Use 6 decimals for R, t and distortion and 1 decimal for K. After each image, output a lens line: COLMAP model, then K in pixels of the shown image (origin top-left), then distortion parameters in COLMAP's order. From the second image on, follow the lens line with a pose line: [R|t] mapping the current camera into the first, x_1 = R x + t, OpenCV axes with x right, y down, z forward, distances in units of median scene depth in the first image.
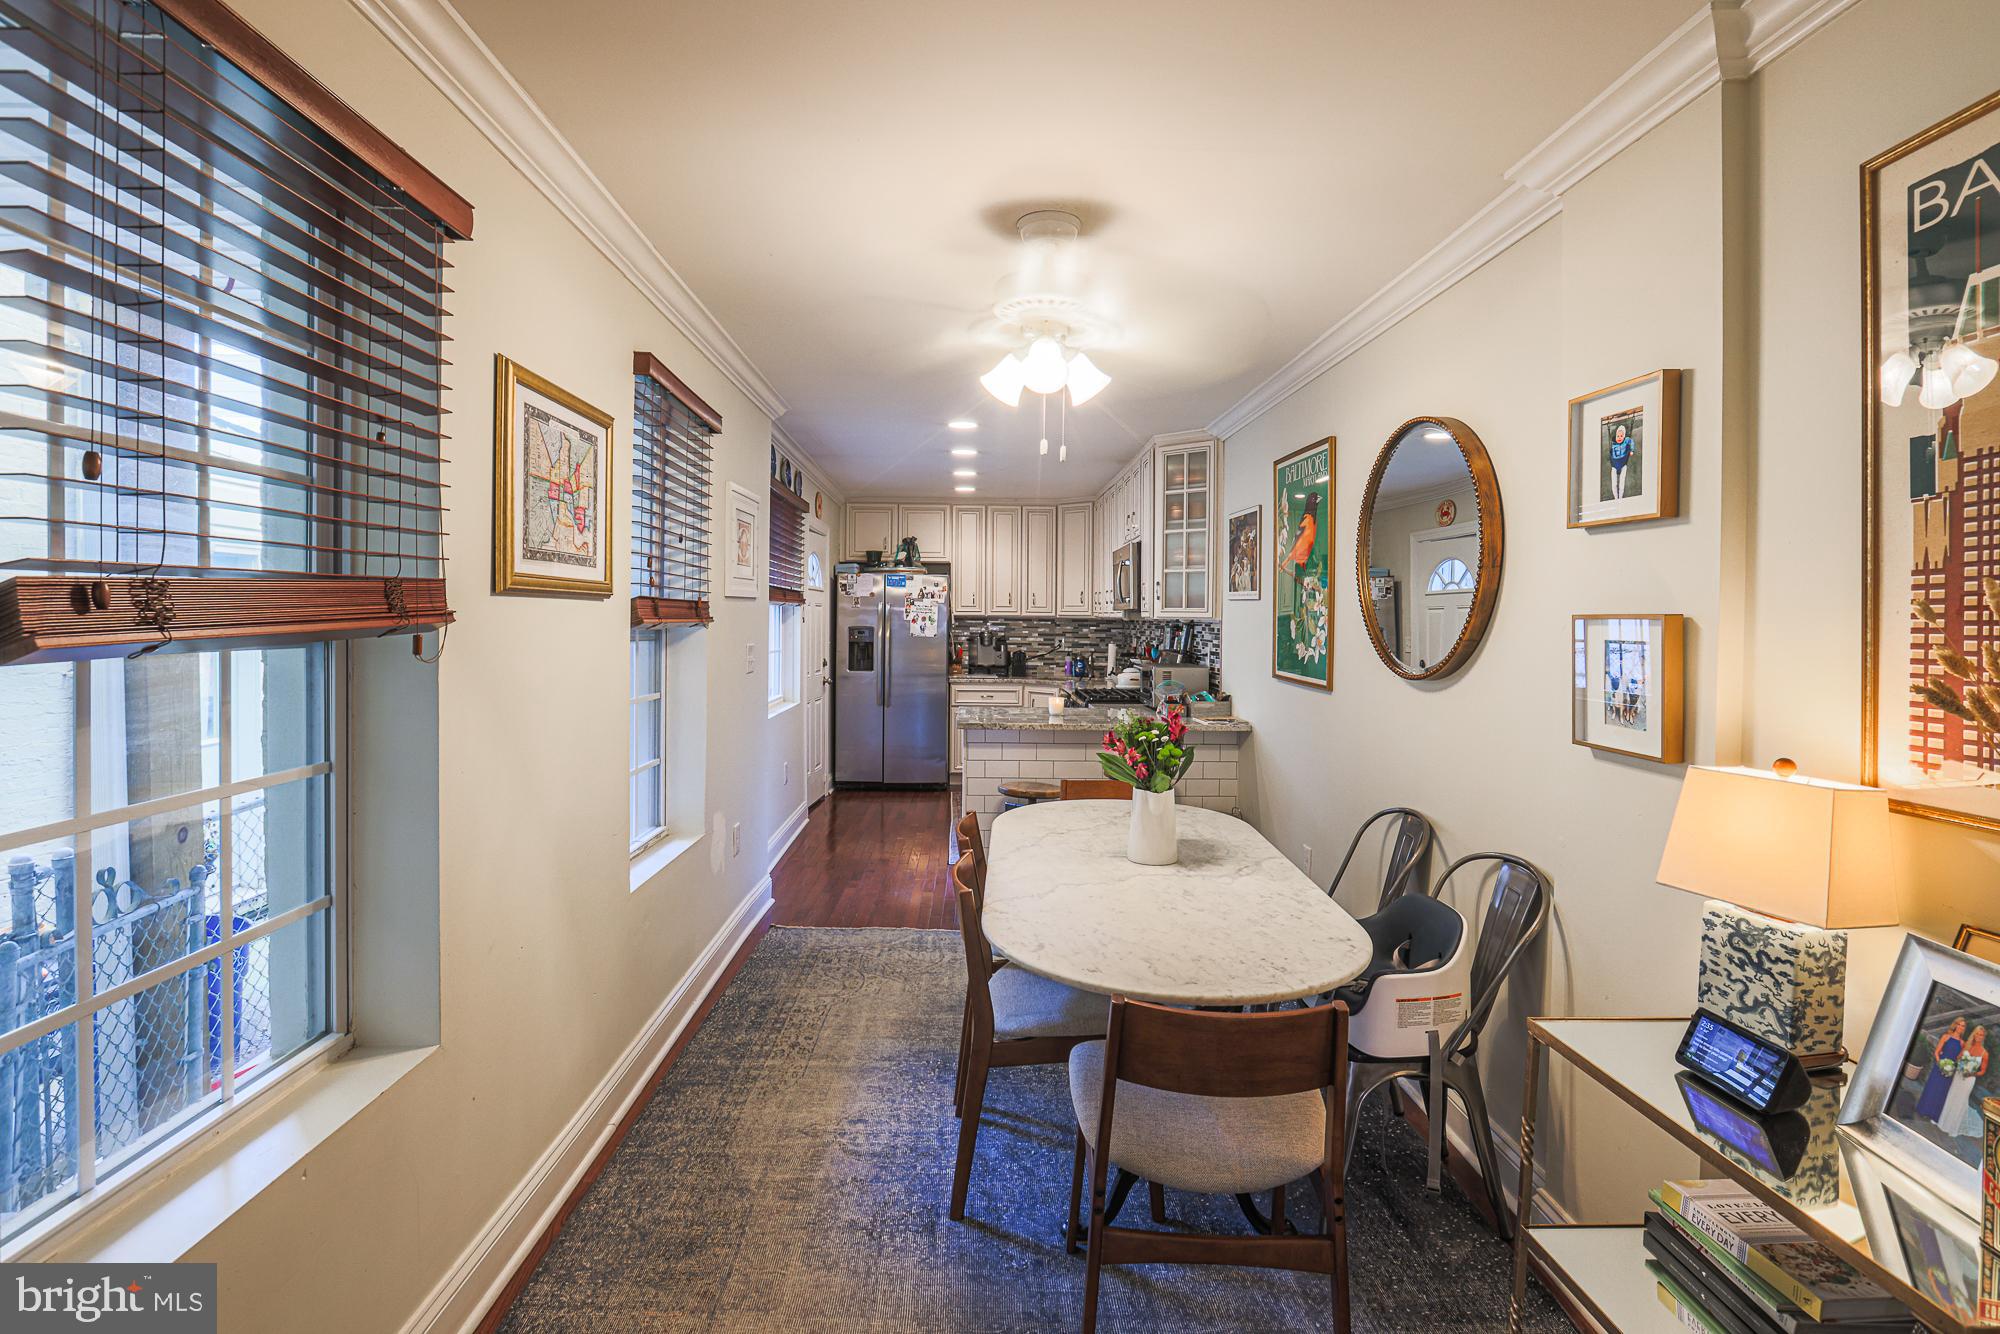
lens RADIAL K [[929.9, 0, 994.0], [0, 929.9, 634.9], [0, 0, 1]] dist [-0.033161, 0.018616]
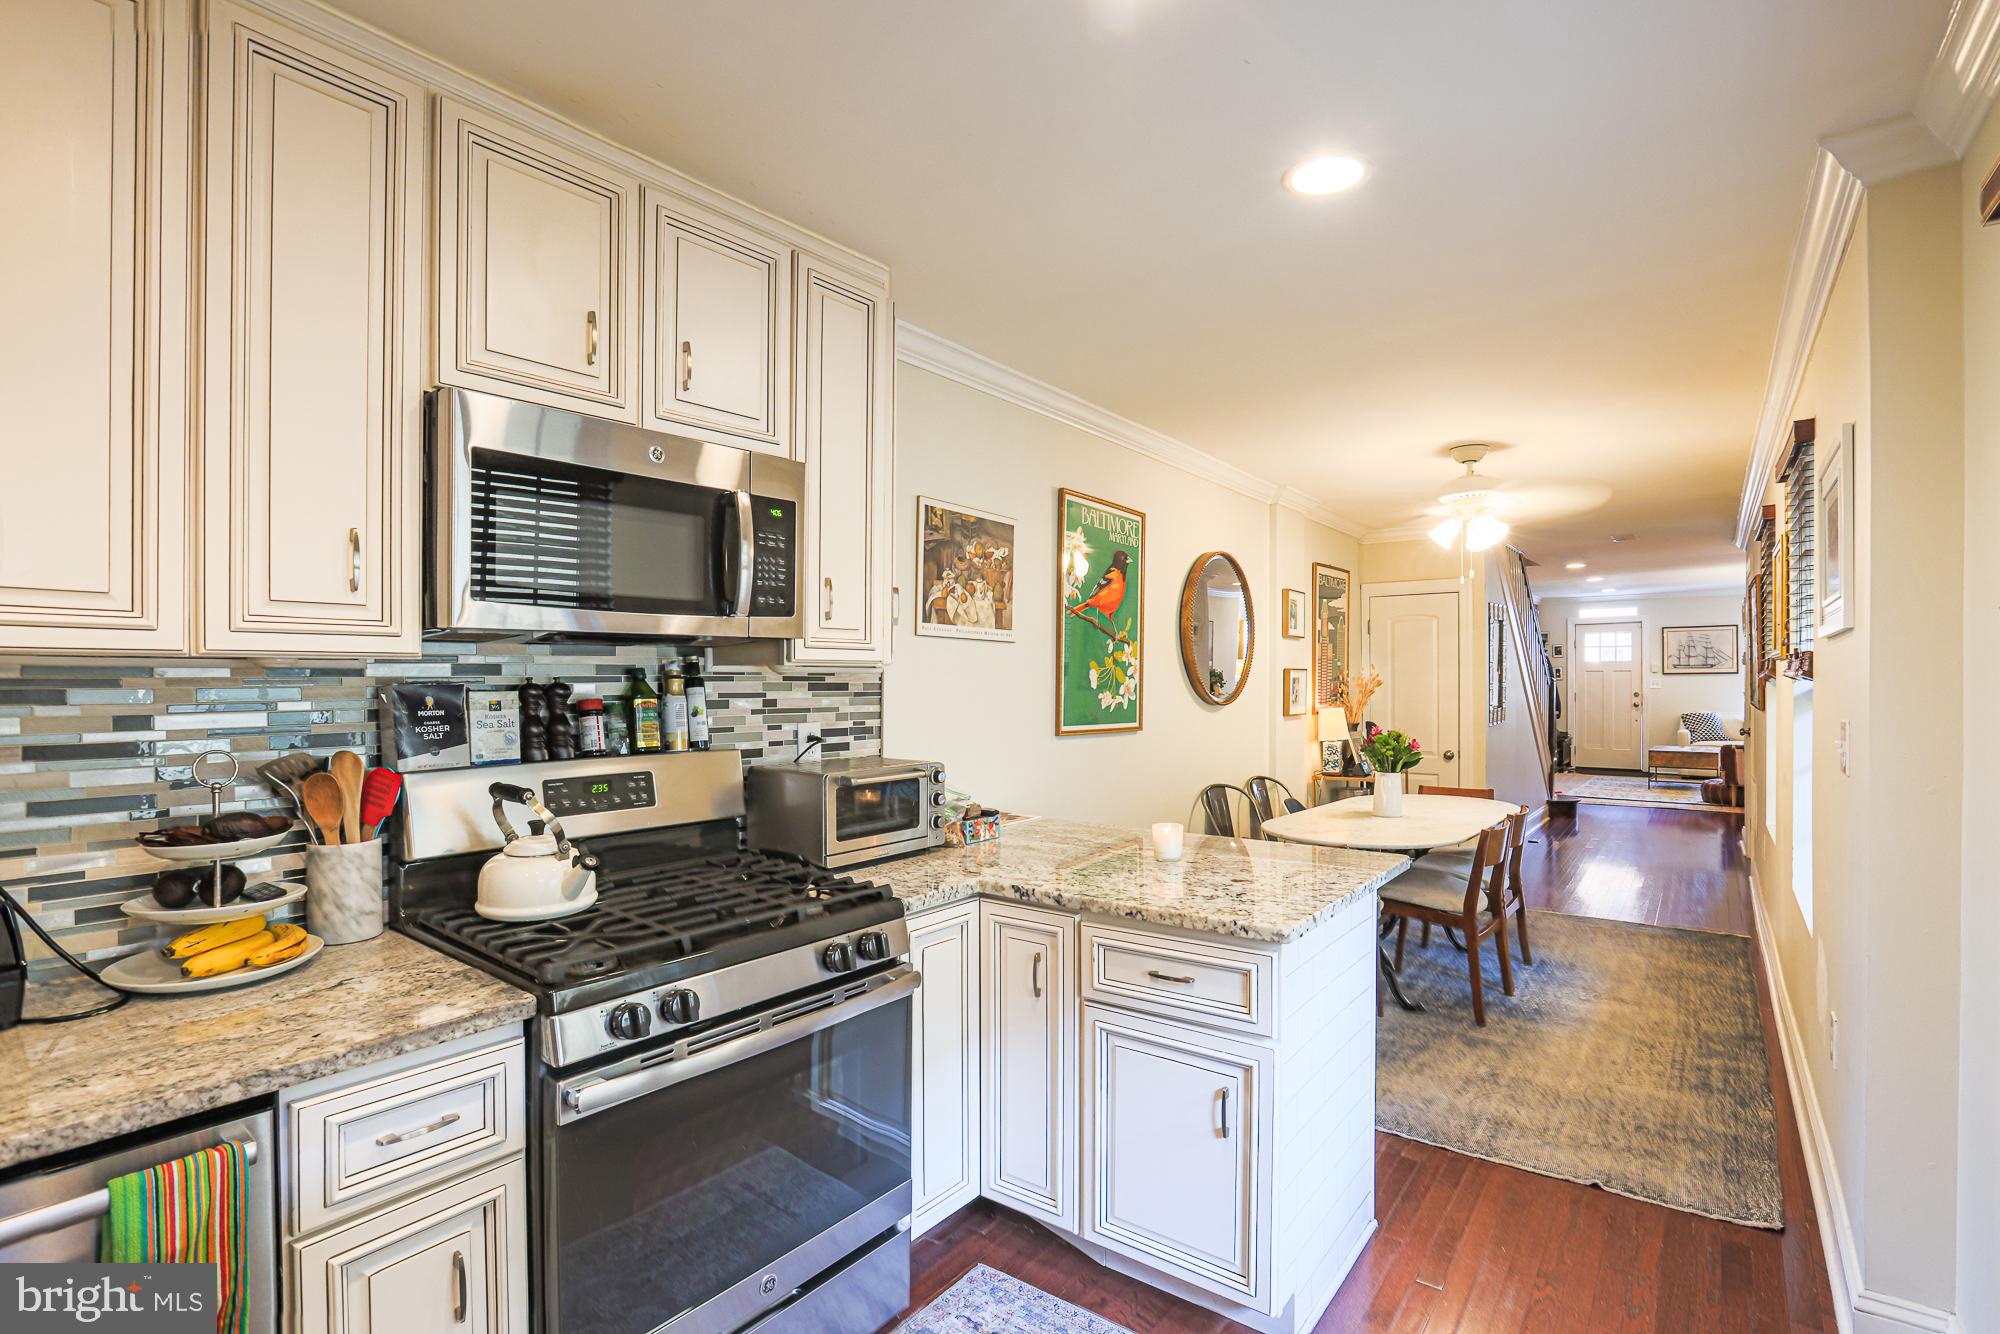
lens RADIAL K [[946.5, 0, 1032.6], [0, 946.5, 684.8], [0, 0, 1]] dist [-0.060361, 0.023381]
pose [[-0.791323, -0.013815, 0.611242, -0.172287], [0.004974, 0.999566, 0.029031, -0.021354], [-0.611378, 0.026013, -0.790911, 1.346664]]
